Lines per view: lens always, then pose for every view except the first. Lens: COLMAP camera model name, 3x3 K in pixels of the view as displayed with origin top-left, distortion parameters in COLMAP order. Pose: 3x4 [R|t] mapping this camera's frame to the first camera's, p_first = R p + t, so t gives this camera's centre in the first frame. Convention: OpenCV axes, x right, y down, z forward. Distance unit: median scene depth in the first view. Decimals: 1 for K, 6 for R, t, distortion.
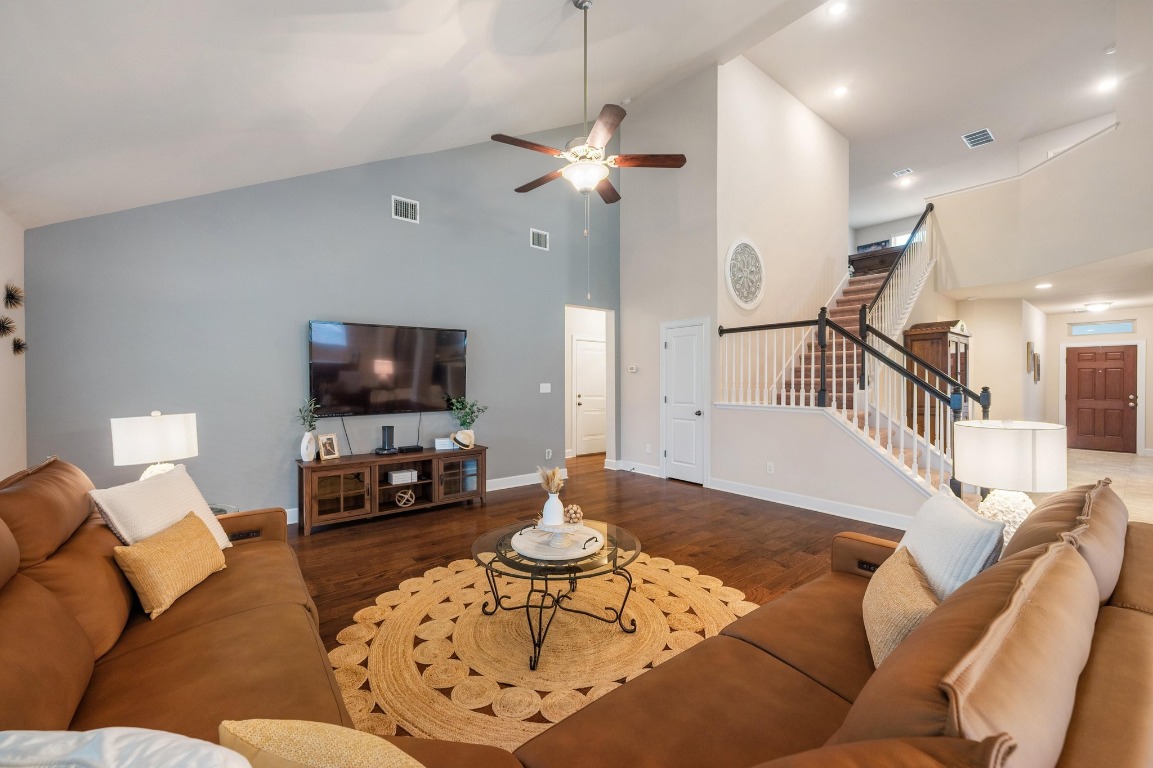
lens RADIAL K [[459.8, 0, 575.6], [0, 459.8, 381.1], [0, 0, 1]] dist [-0.005531, 0.000409]
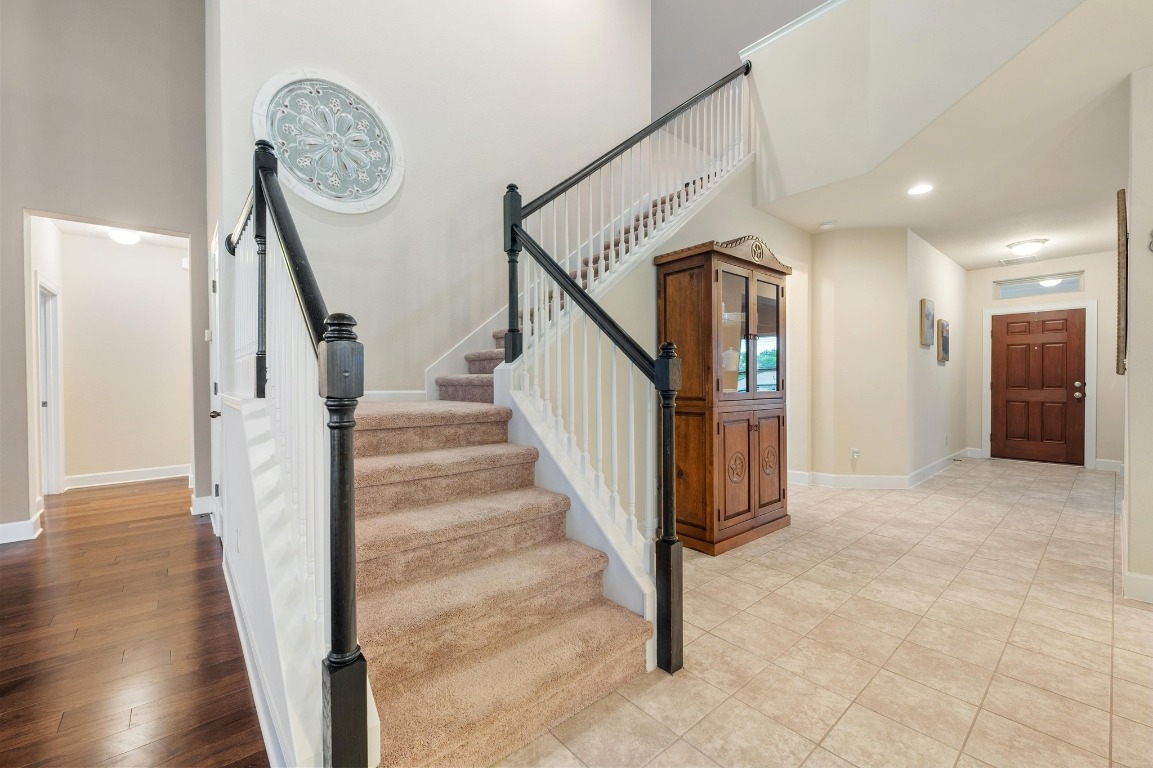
lens RADIAL K [[465.3, 0, 574.4], [0, 465.3, 383.7], [0, 0, 1]] dist [-0.004320, -0.000115]
pose [[0.999355, -0.006472, 0.035334, 0.648487], [0.006179, 0.999946, 0.008401, 0.035809], [-0.035387, -0.008177, 0.999340, 0.490570]]
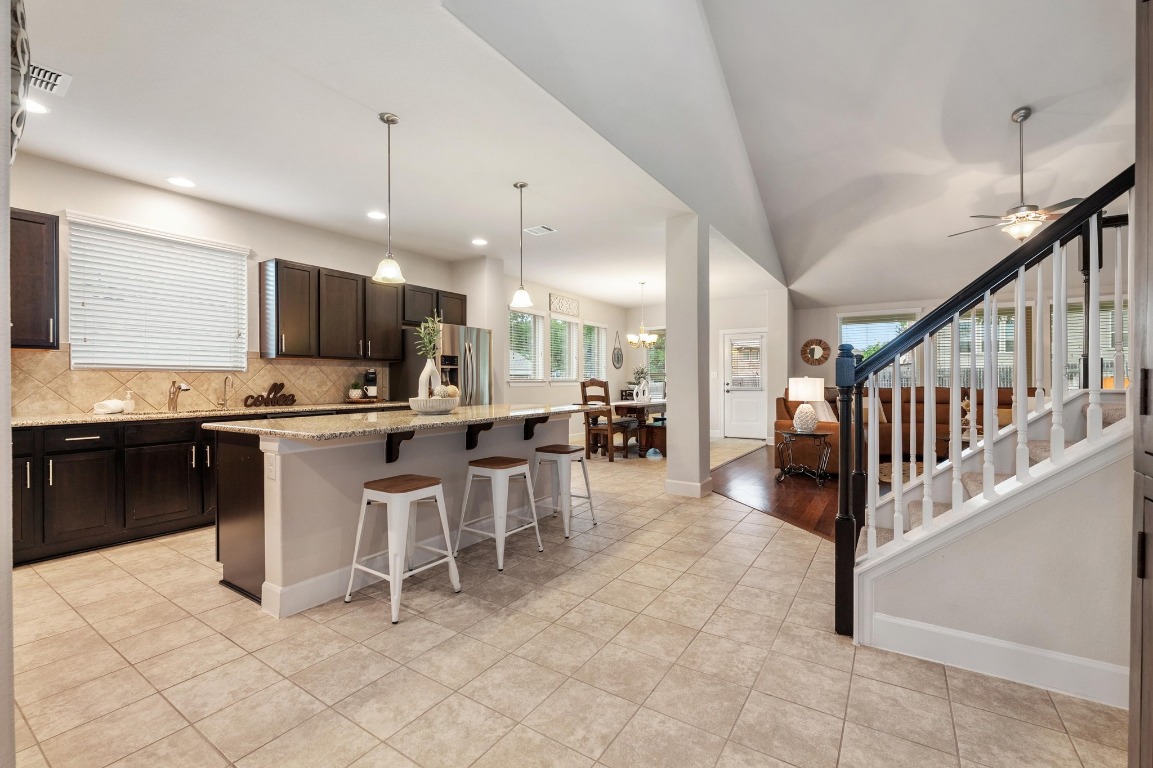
lens RADIAL K [[485.6, 0, 576.5], [0, 485.6, 384.0], [0, 0, 1]] dist [-0.002843, -0.000225]
pose [[-0.950528, 0.003677, -0.310616, 1.044334], [0.002566, 0.999989, 0.003984, 0.039847], [0.310627, 0.002989, -0.950527, 1.108382]]
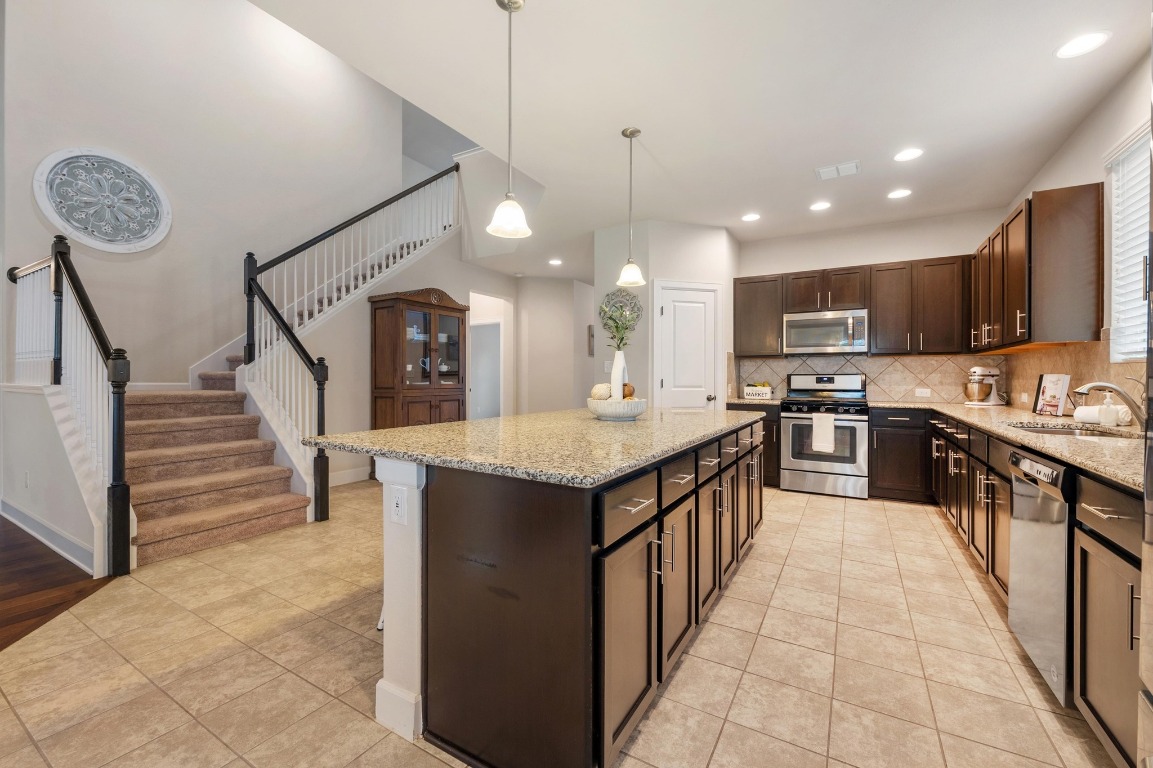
lens RADIAL K [[468.4, 0, 577.3], [0, 468.4, 377.9], [0, 0, 1]] dist [-0.003513, 0.000036]
pose [[0.933828, 0.000103, 0.357722, 0.824668], [-0.001304, 0.999994, 0.003115, 0.036327], [-0.357720, -0.003375, 0.933823, 0.076147]]
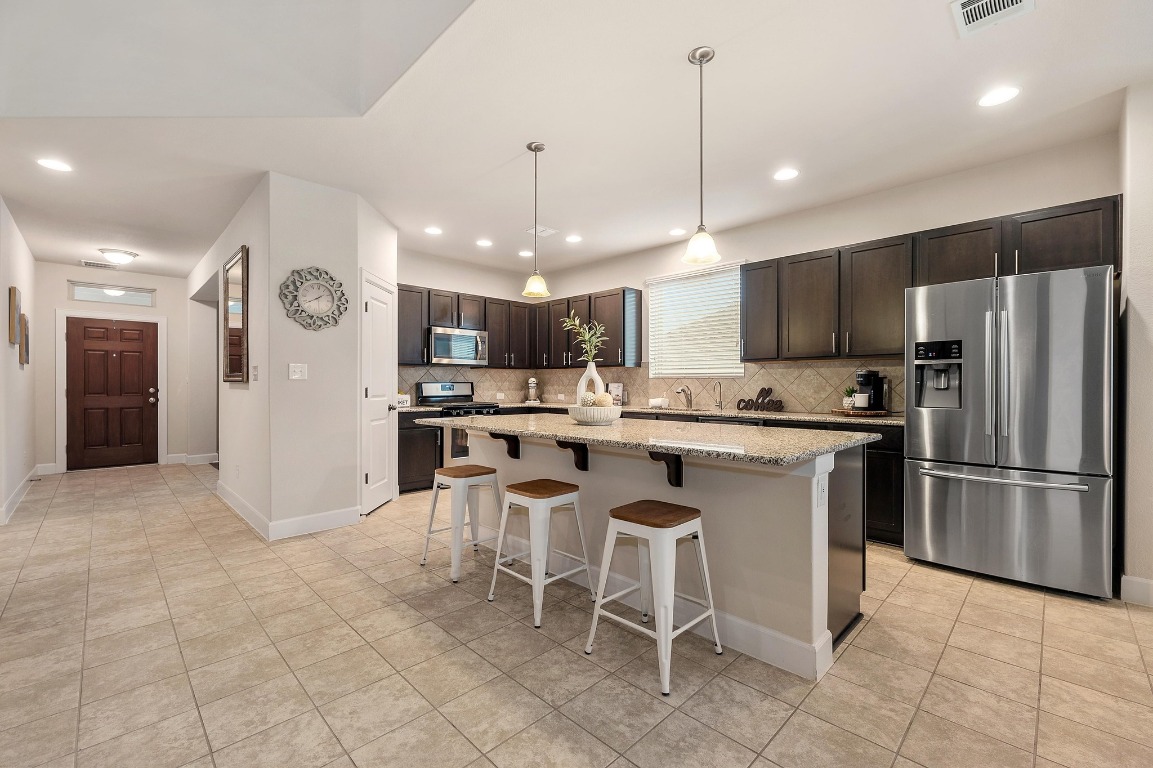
lens RADIAL K [[479.6, 0, 576.2], [0, 479.6, 389.7], [0, 0, 1]] dist [-0.002599, -0.000057]
pose [[-0.109314, -0.011742, 0.993938, 0.509747], [-0.002111, 0.999931, 0.011581, 0.034746], [-0.994005, -0.000832, -0.109331, 0.569151]]
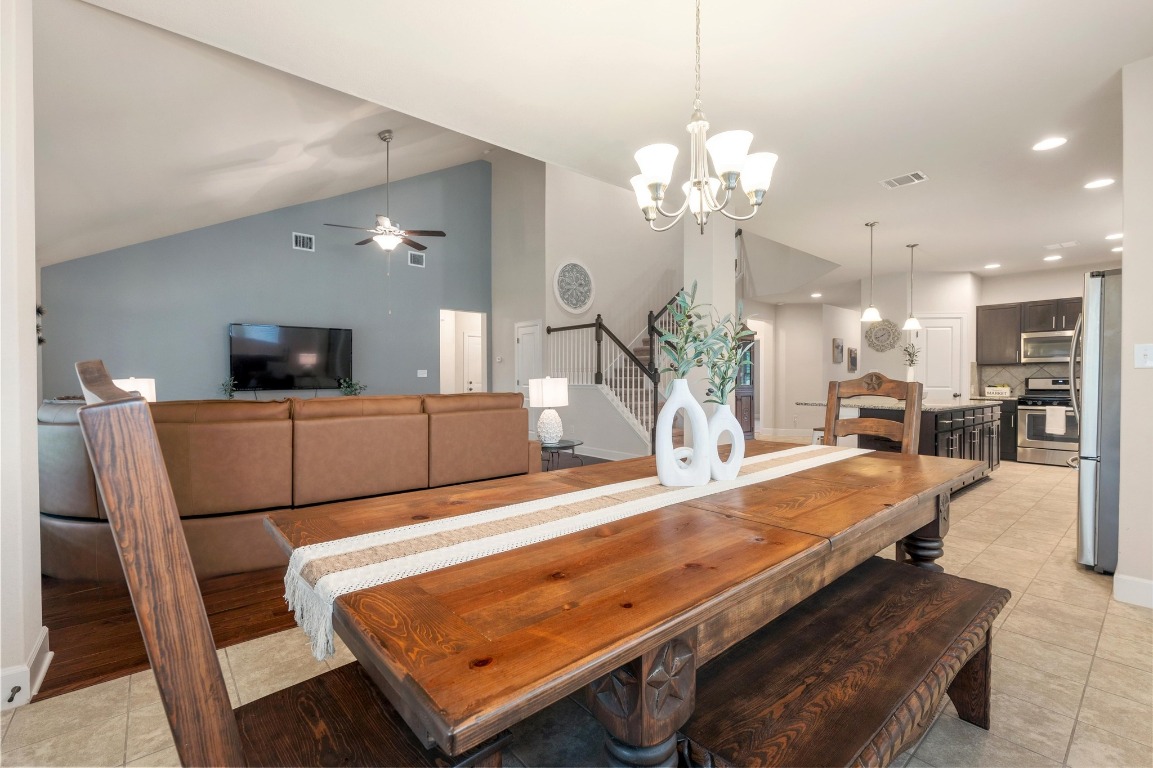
lens RADIAL K [[505.2, 0, 576.5], [0, 505.2, 384.0], [0, 0, 1]] dist [0.000258, 0.000266]
pose [[0.999456, -0.001051, 0.032956, 0.343878], [0.000769, 0.999963, 0.008572, 0.035230], [-0.032964, -0.008542, 0.999420, -0.471591]]
